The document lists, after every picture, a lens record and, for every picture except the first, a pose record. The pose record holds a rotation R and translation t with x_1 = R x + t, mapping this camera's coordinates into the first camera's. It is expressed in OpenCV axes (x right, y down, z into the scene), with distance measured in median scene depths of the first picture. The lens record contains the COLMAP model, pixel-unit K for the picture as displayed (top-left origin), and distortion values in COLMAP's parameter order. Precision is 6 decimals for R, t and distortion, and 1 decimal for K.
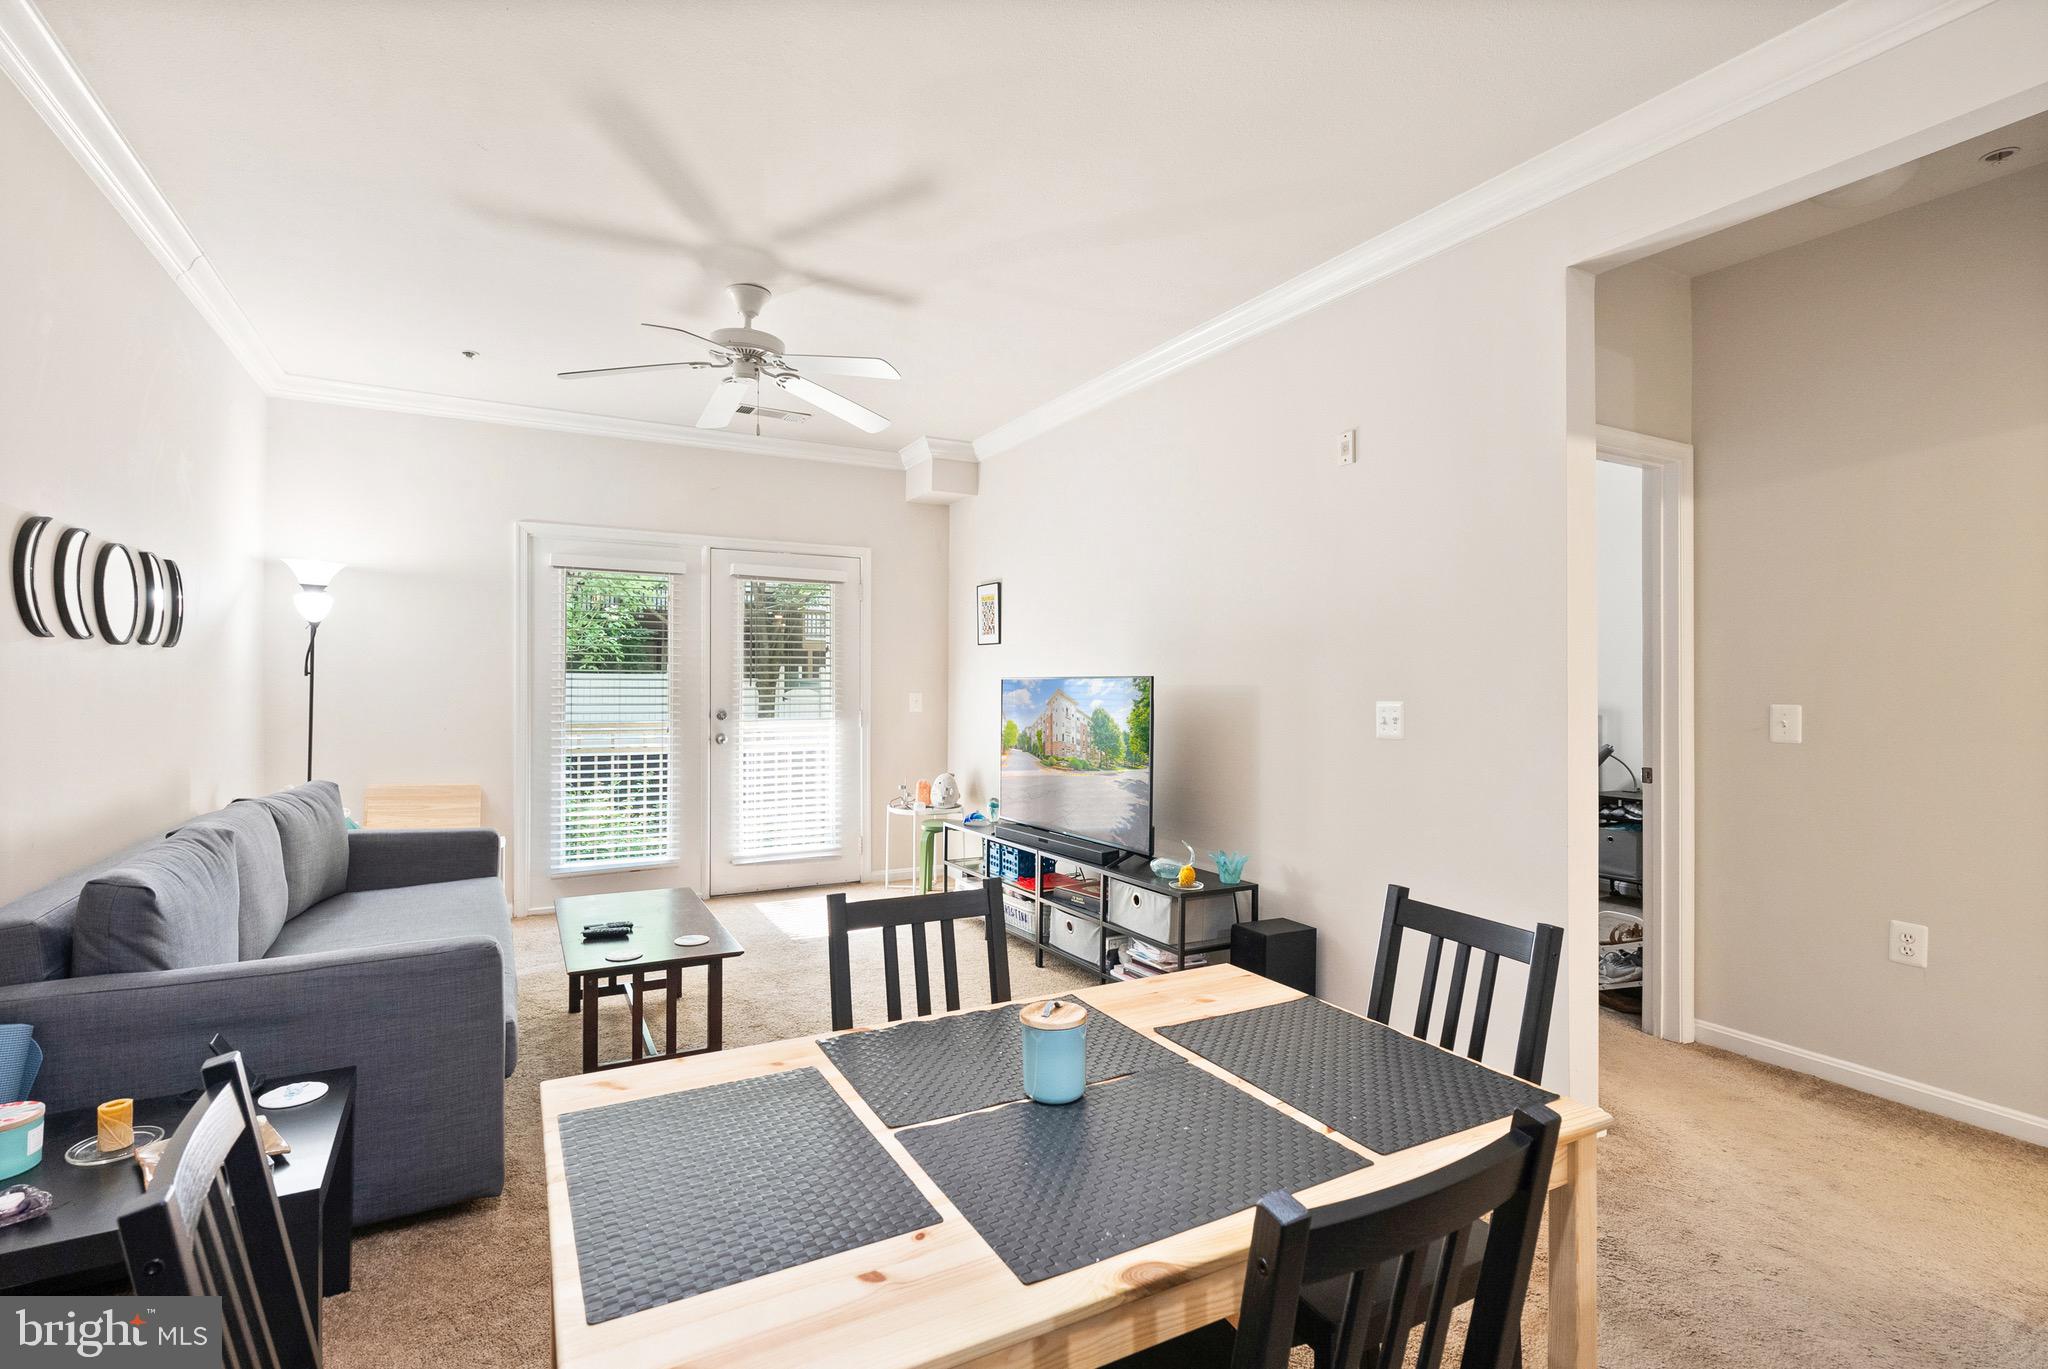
lens RADIAL K [[962.2, 0, 991.4], [0, 962.2, 689.9], [0, 0, 1]] dist [-0.012487, -0.000319]
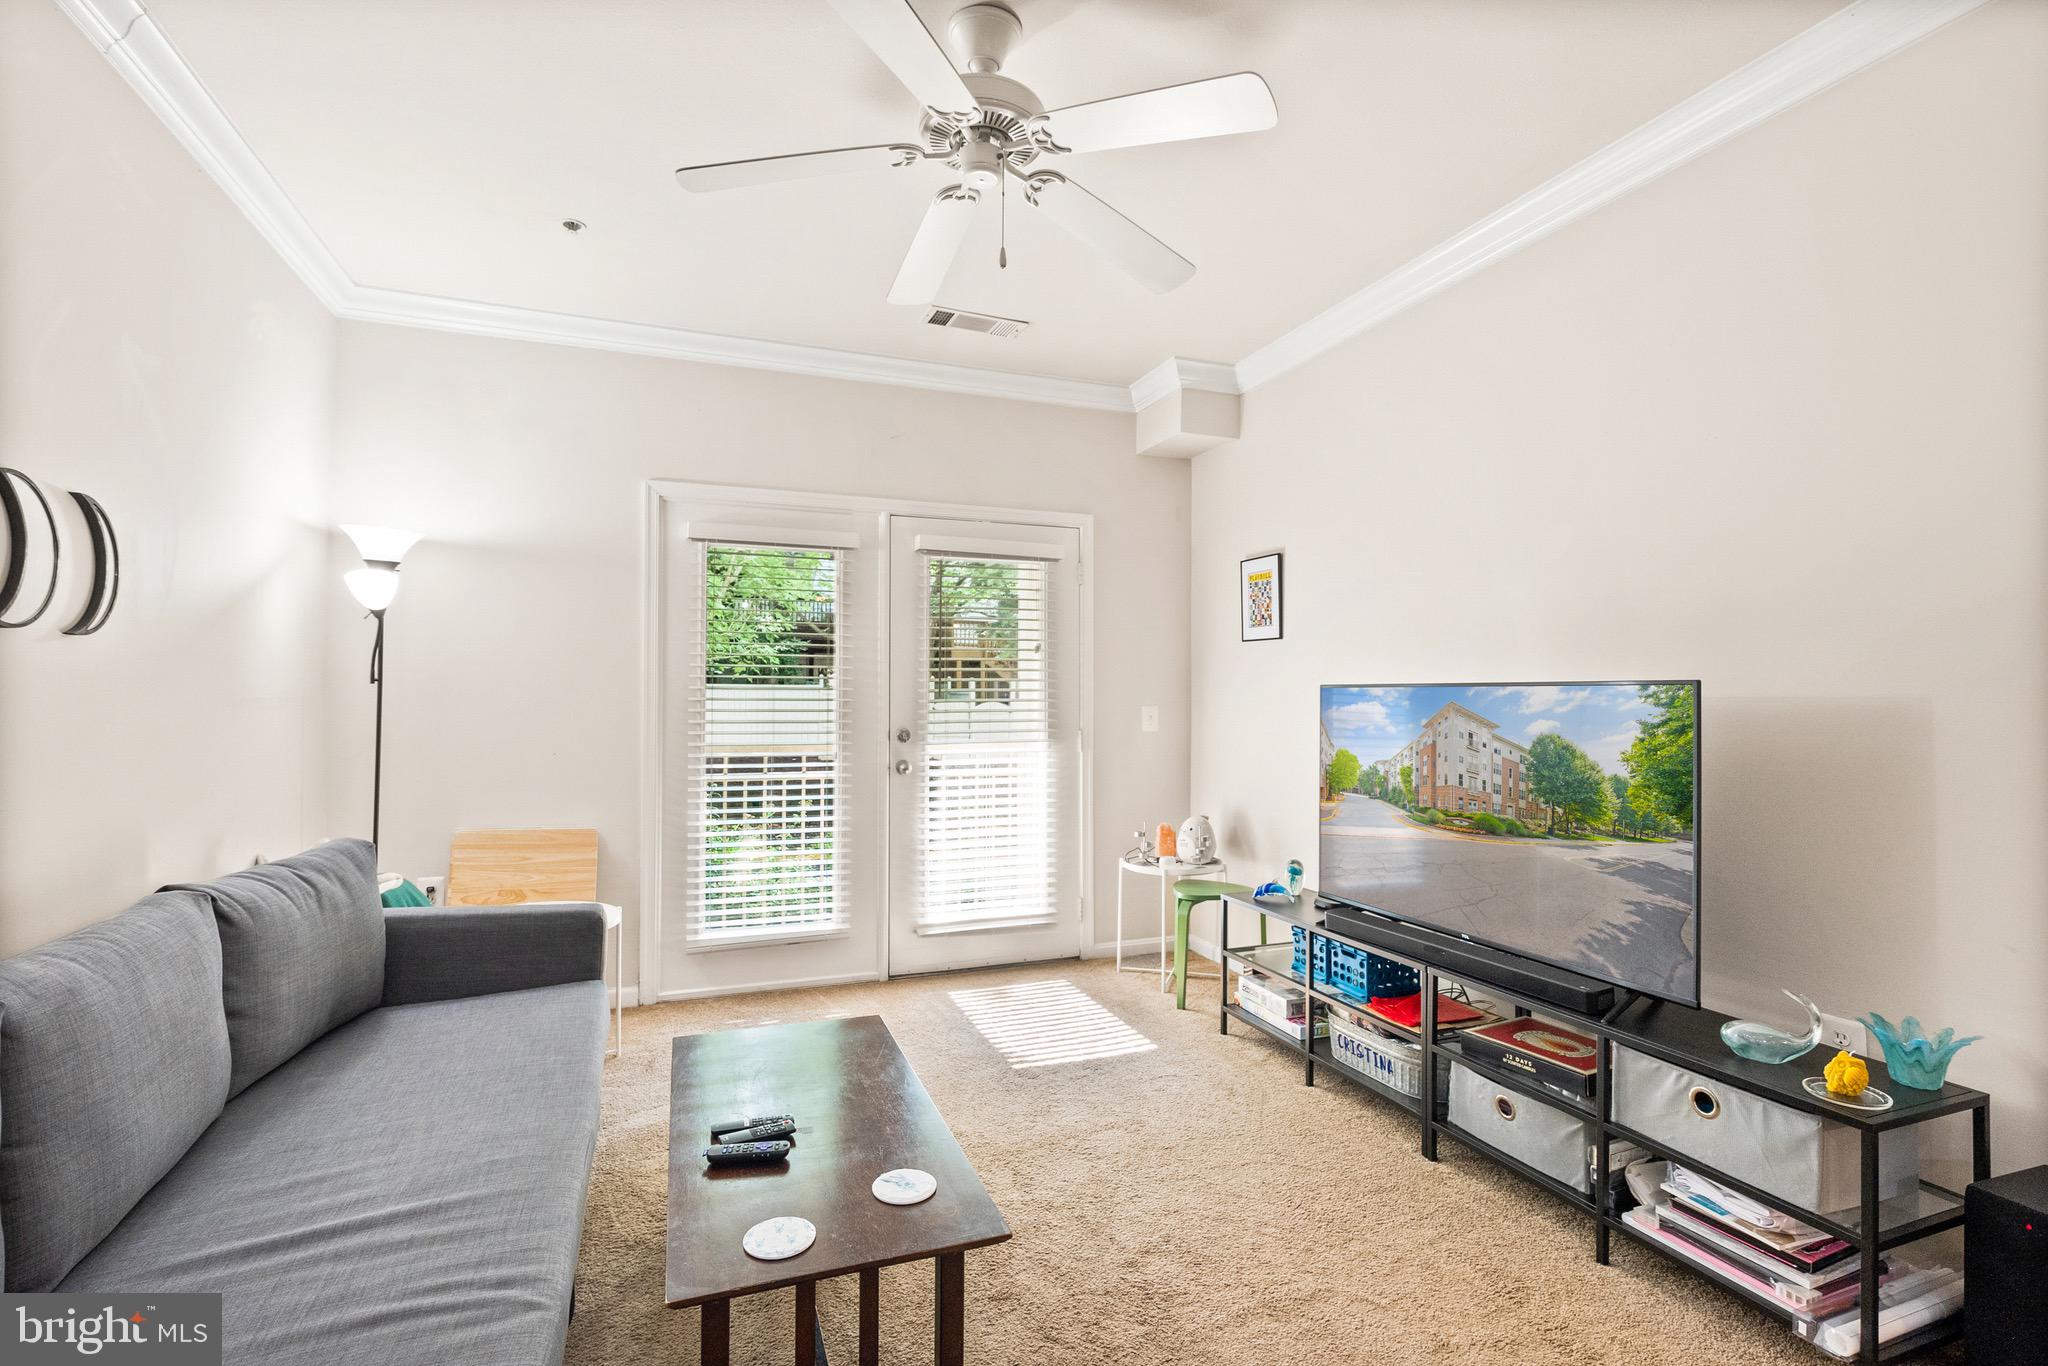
lens RADIAL K [[909.6, 0, 960.7], [0, 909.6, 687.4], [0, 0, 1]] dist [0.001146, -0.000031]
pose [[0.986453, -0.001913, -0.164032, -0.142450], [-0.000757, 0.999868, -0.016215, -0.000493], [0.164041, 0.016119, 0.986322, 0.360781]]
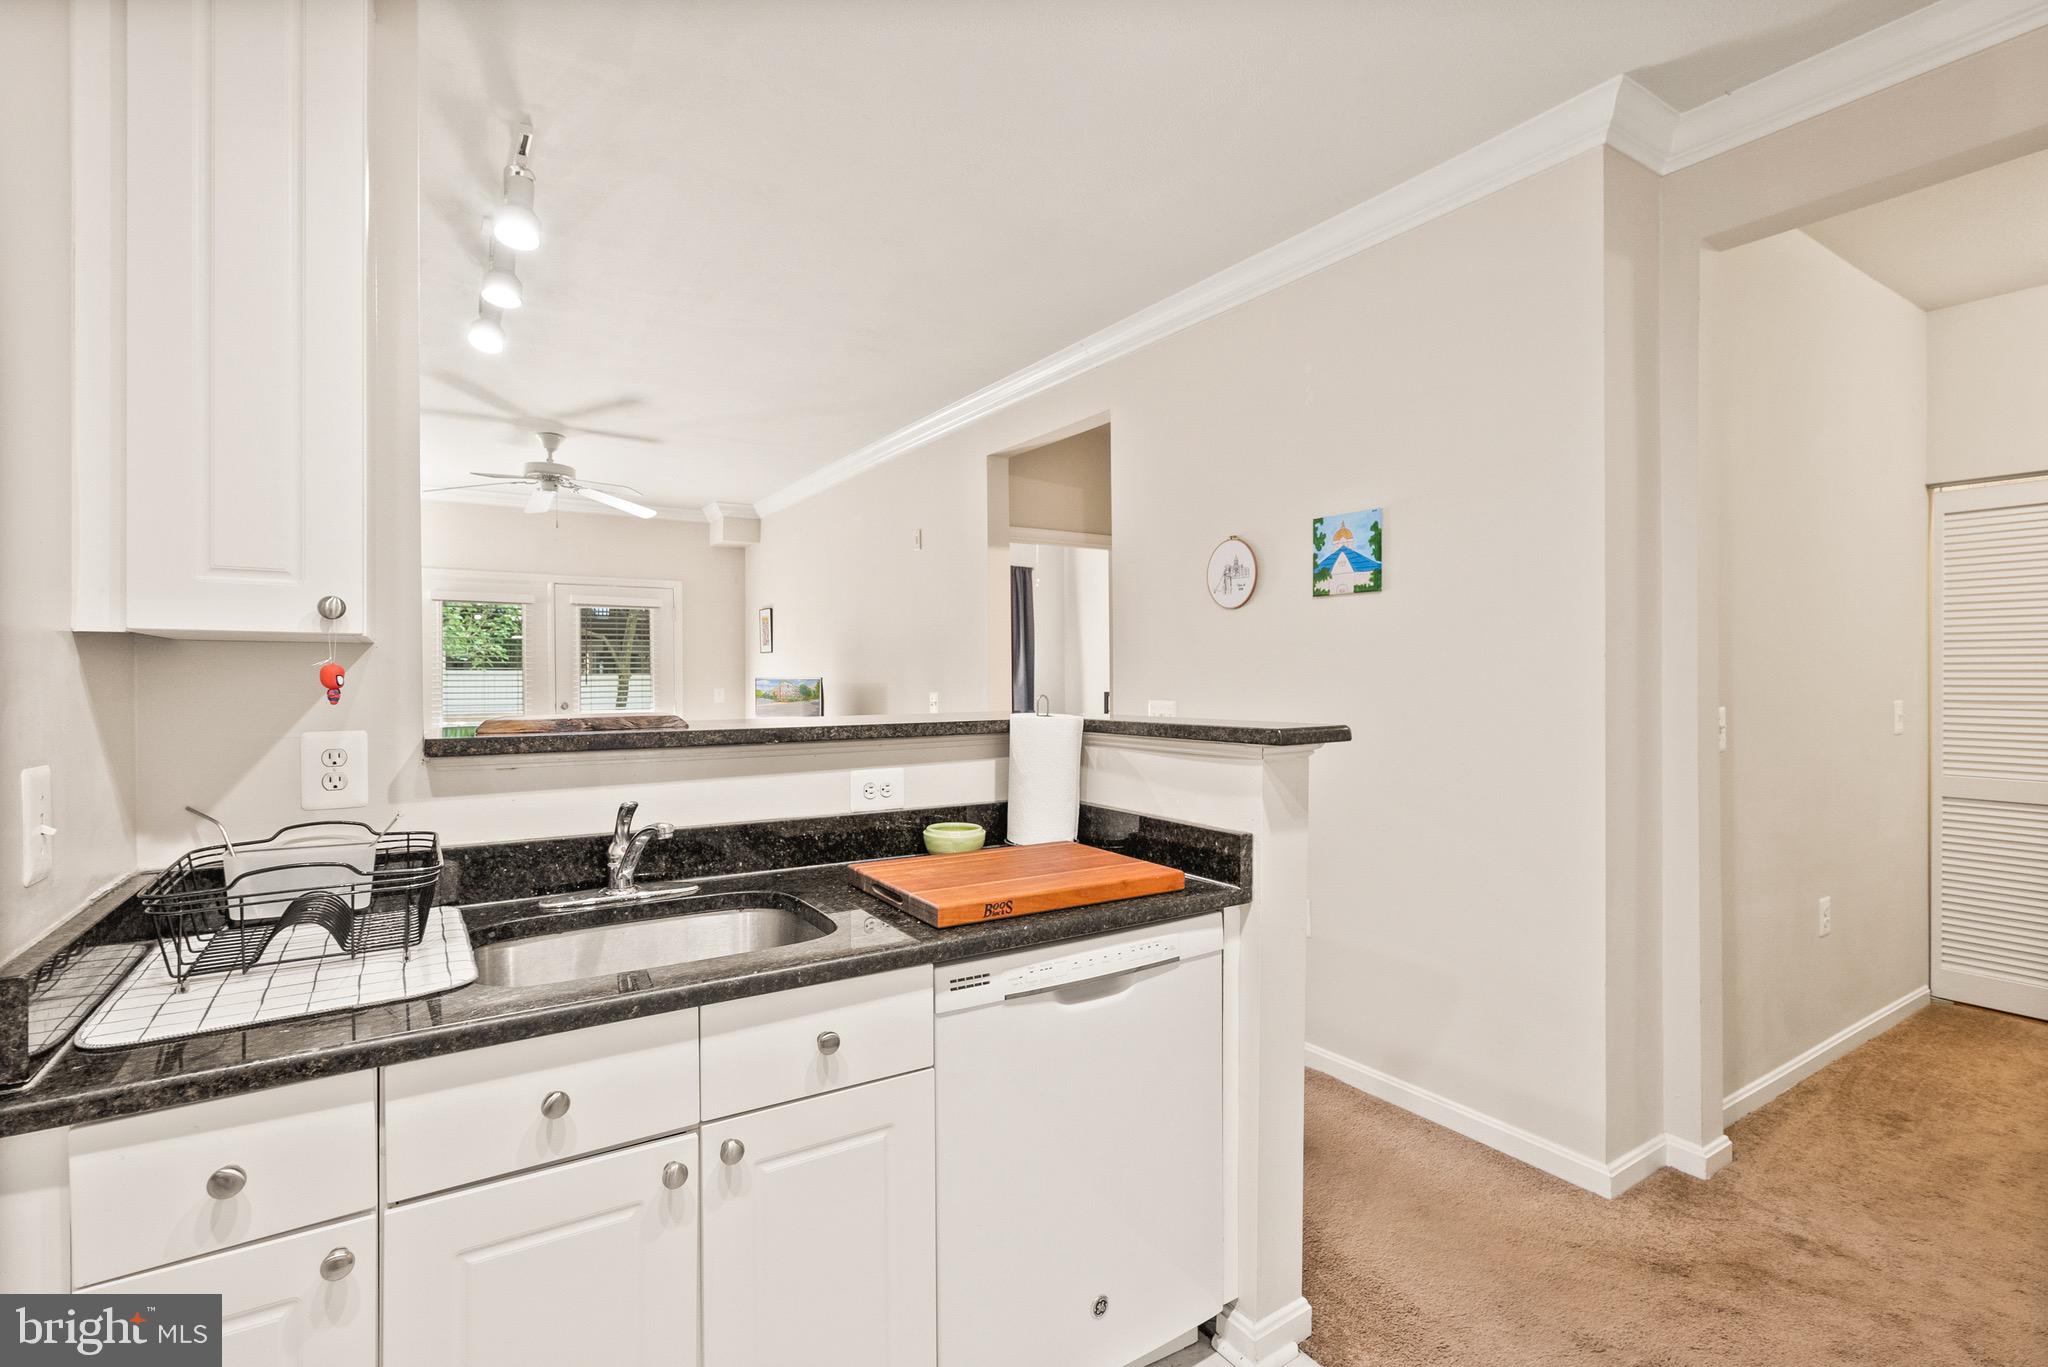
lens RADIAL K [[938.8, 0, 985.1], [0, 938.8, 680.3], [0, 0, 1]] dist [-0.000173, 0.000057]
pose [[0.997726, -0.005931, 0.067134, 0.276424], [0.005665, 0.999975, 0.004150, -0.013284], [-0.067157, -0.003760, 0.997735, -0.458187]]
